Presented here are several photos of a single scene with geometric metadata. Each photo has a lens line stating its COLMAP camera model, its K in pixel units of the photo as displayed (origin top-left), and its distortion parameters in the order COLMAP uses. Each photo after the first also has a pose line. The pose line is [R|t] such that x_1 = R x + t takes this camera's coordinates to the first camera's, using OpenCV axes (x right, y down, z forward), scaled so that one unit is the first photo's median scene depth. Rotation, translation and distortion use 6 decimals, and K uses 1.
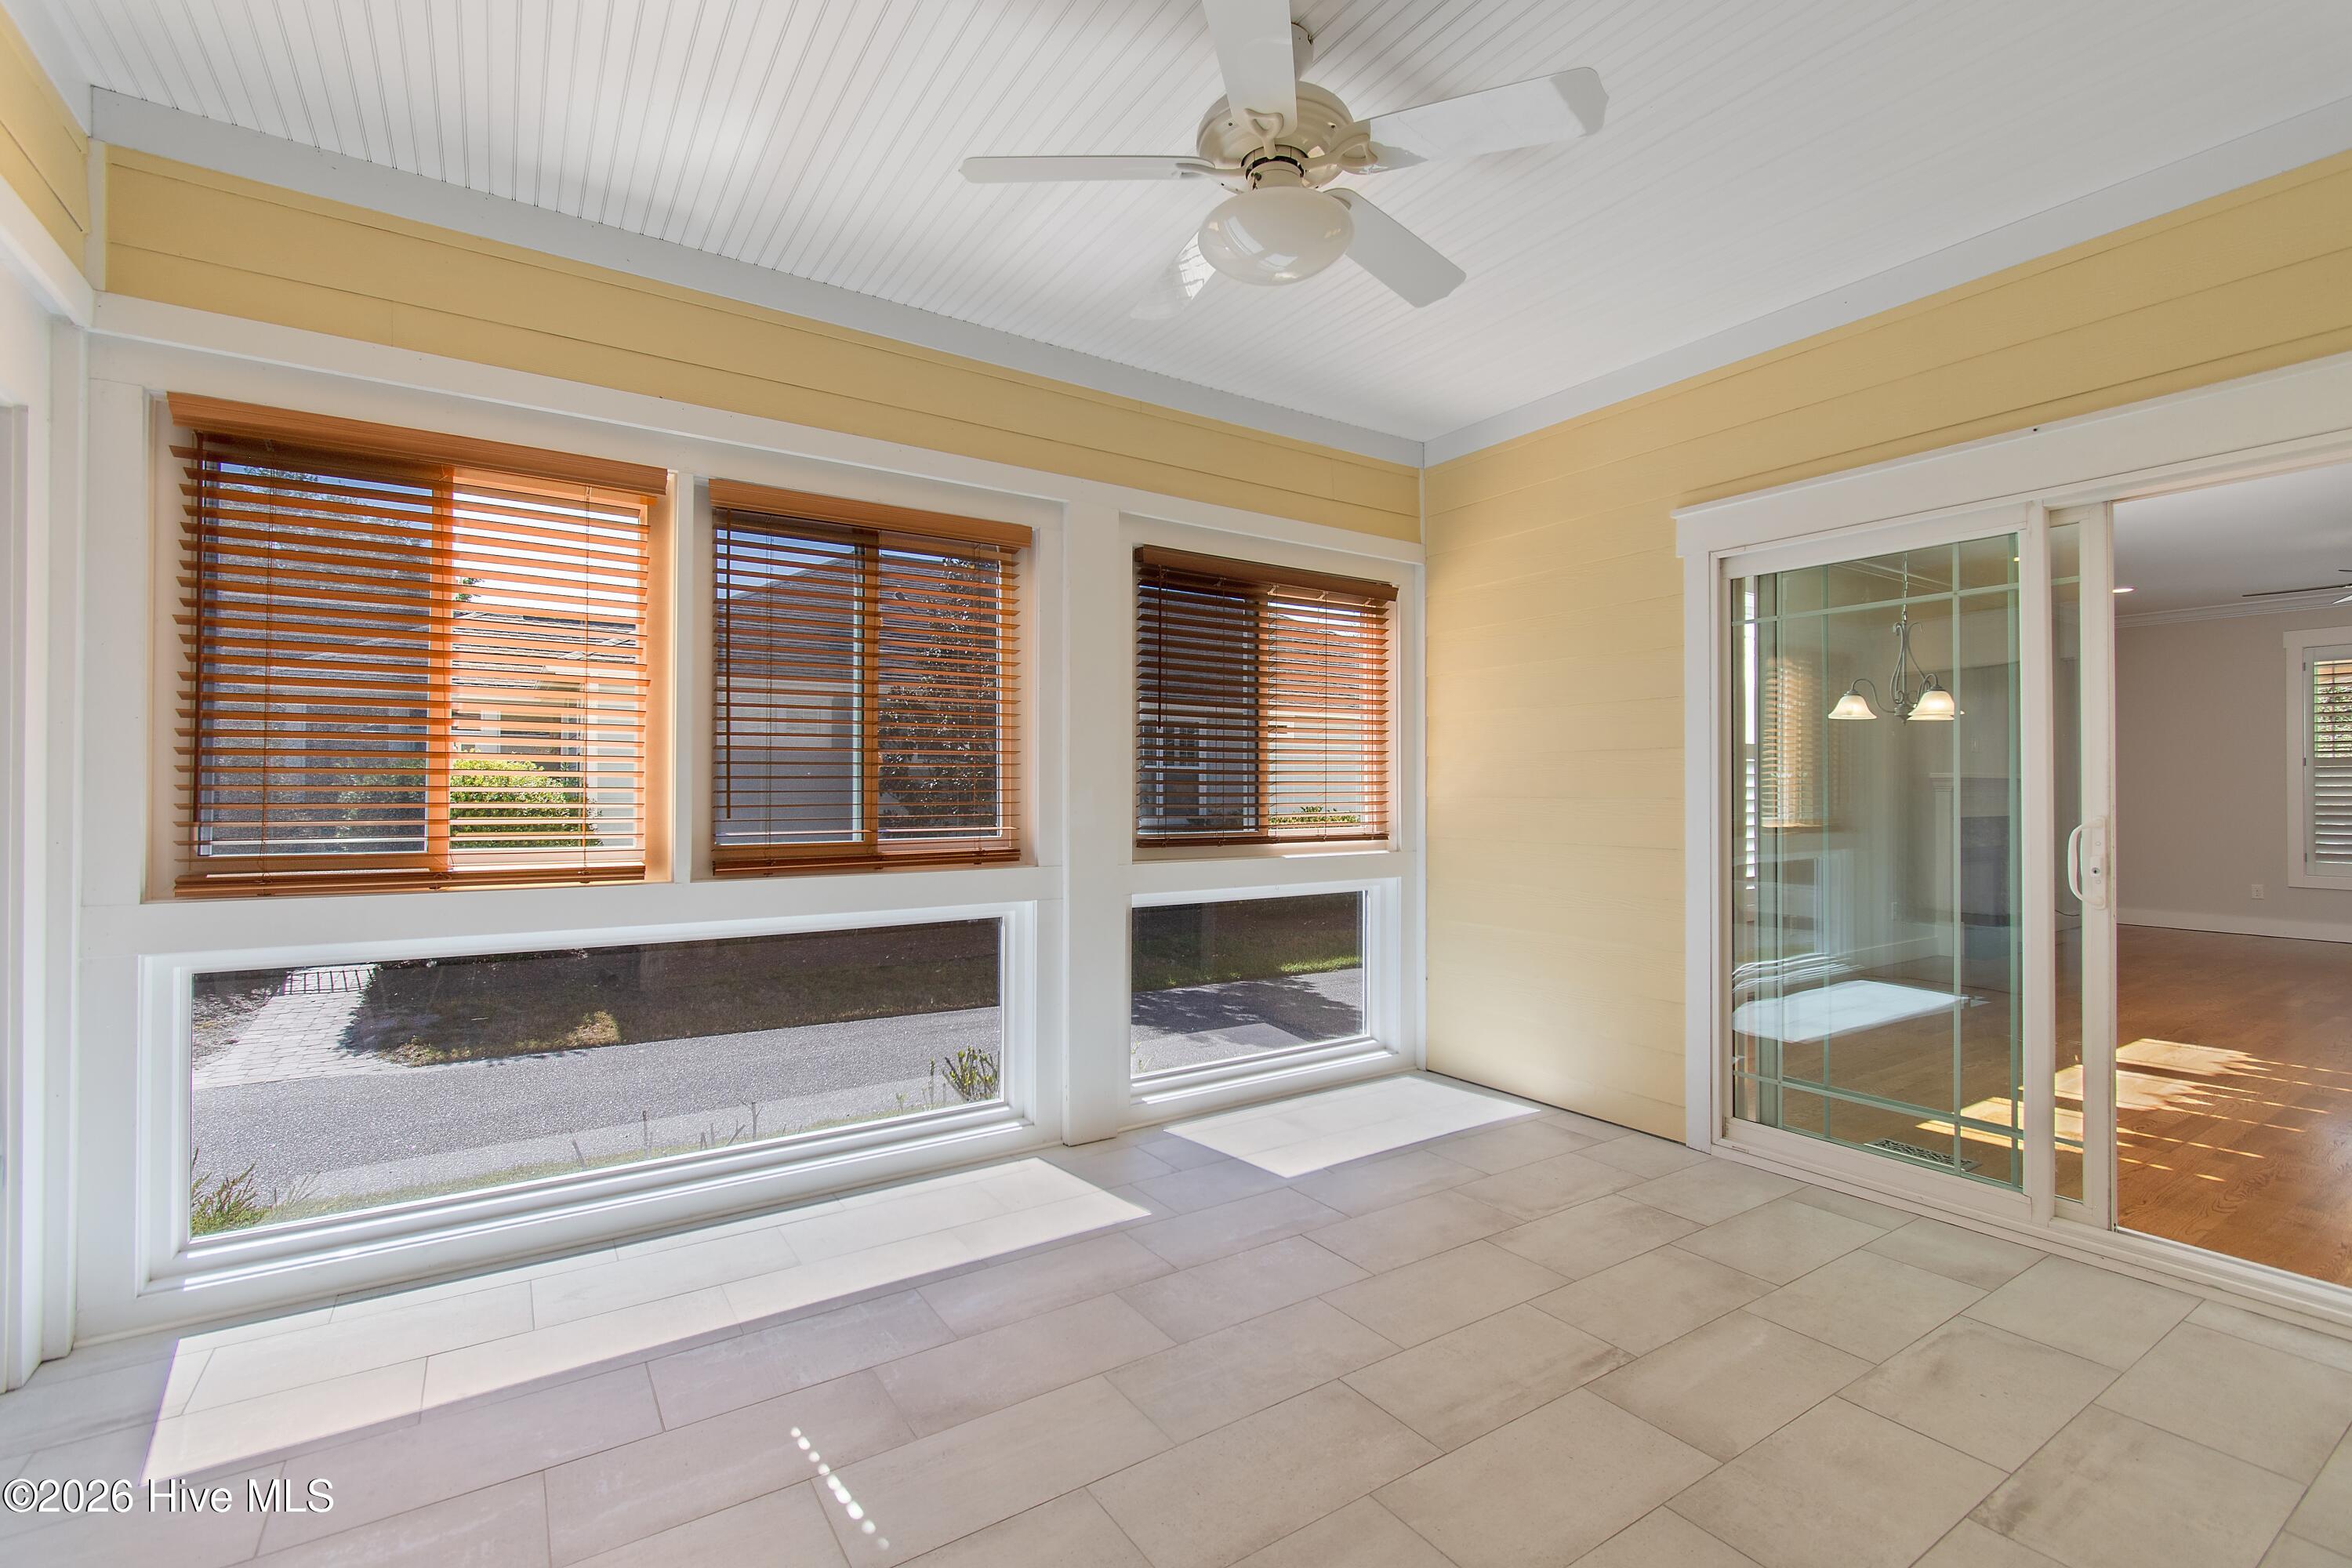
lens RADIAL K [[1040.1, 0, 1175.5], [0, 1040.1, 778.8], [0, 0, 1]] dist [0.006359, -0.001588]
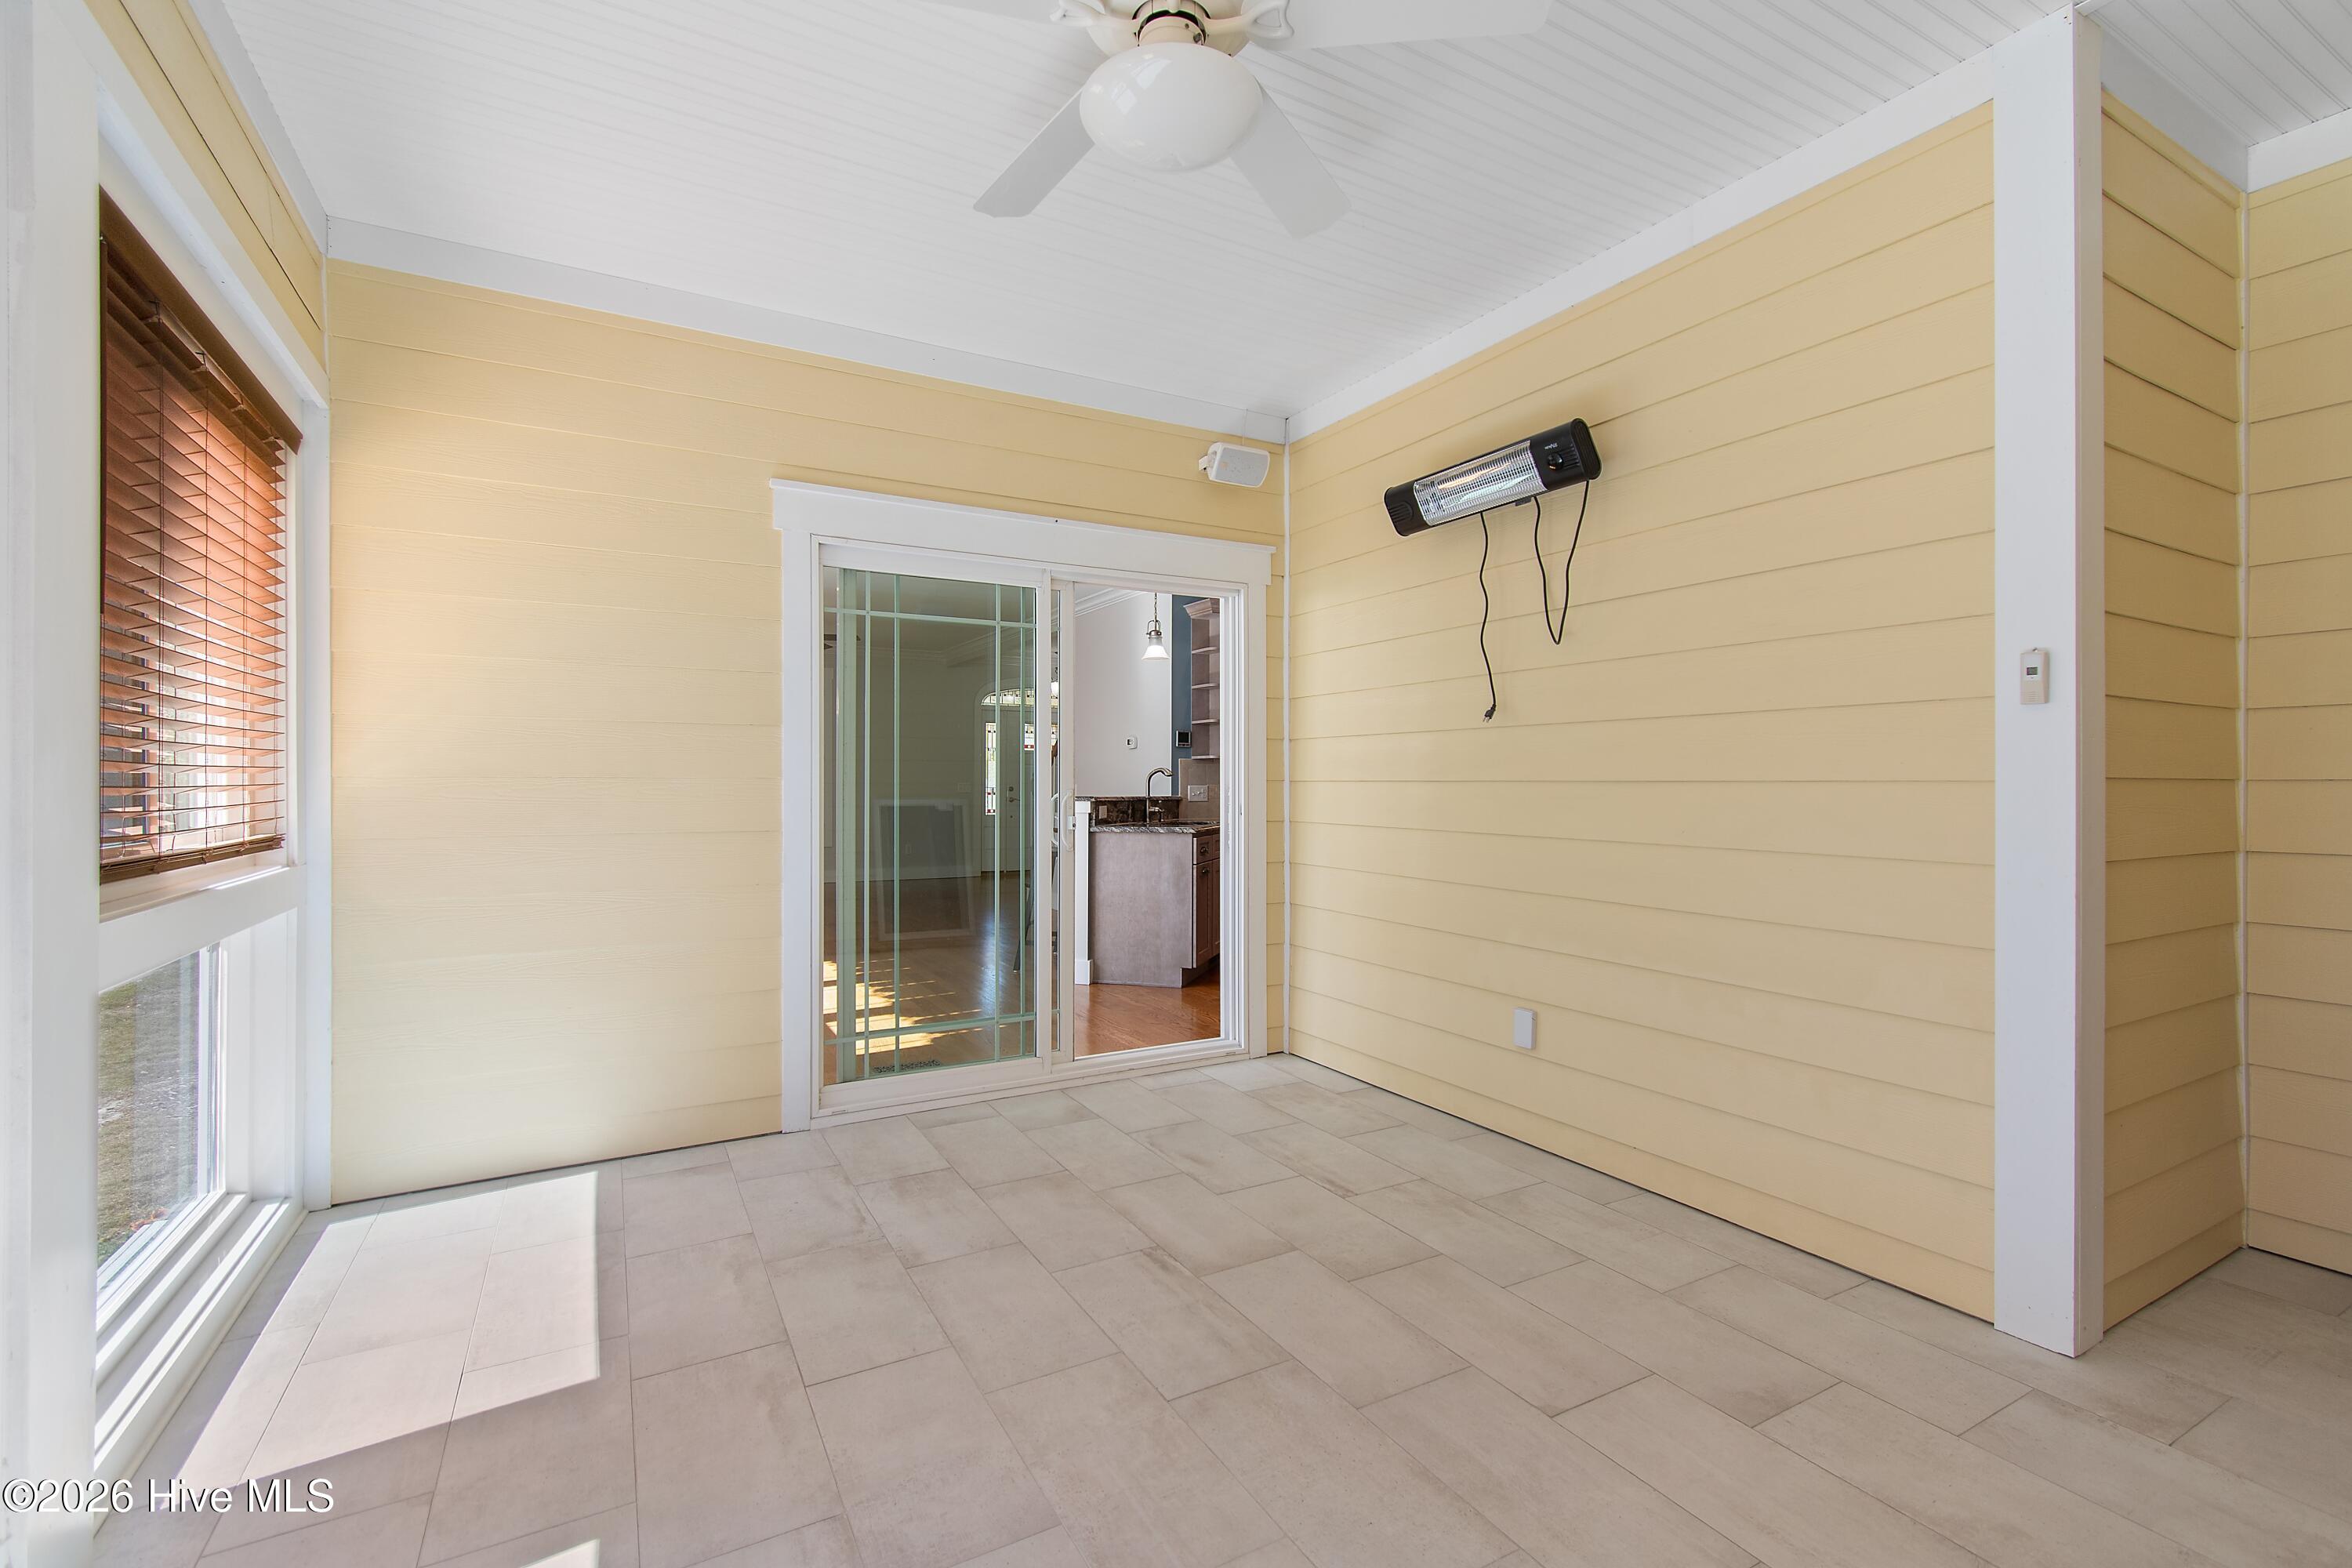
lens RADIAL K [[1040.1, 0, 1178.7], [0, 1040.1, 790.5], [0, 0, 1]] dist [0.006359, -0.001588]
pose [[0.067802, -0.008180, 0.997665, -0.541972], [-0.013294, 0.999870, 0.009101, 0.019099], [-0.997610, -0.013880, 0.067684, 0.667850]]
